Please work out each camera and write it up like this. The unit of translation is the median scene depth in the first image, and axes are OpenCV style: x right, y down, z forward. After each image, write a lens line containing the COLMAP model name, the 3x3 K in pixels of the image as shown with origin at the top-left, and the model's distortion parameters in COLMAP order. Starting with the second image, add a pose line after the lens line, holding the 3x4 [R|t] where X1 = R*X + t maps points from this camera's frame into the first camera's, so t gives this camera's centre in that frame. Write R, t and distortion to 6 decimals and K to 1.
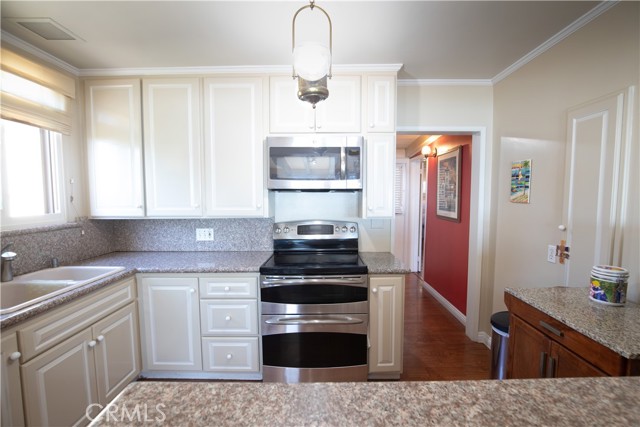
lens RADIAL K [[291.6, 0, 317.5], [0, 291.6, 215.5], [0, 0, 1]] dist [-0.011773, 0.000479]
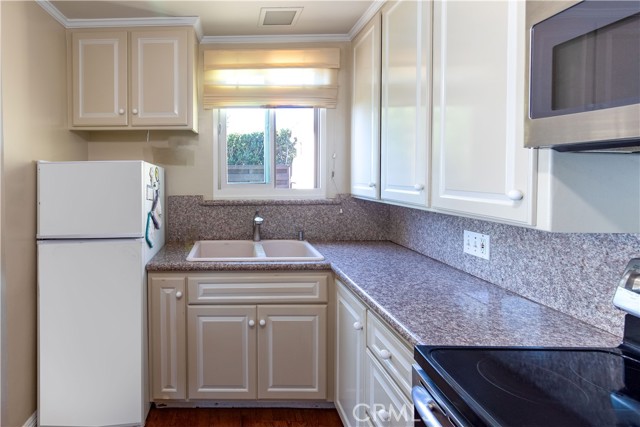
lens RADIAL K [[343.9, 0, 290.6], [0, 343.9, 180.3], [0, 0, 1]] dist [-0.003413, -0.000143]
pose [[0.013891, 0.019519, -0.999713, 0.289281], [-0.066206, 0.997633, 0.018559, -0.050132], [0.997709, 0.065929, 0.015151, 0.859639]]
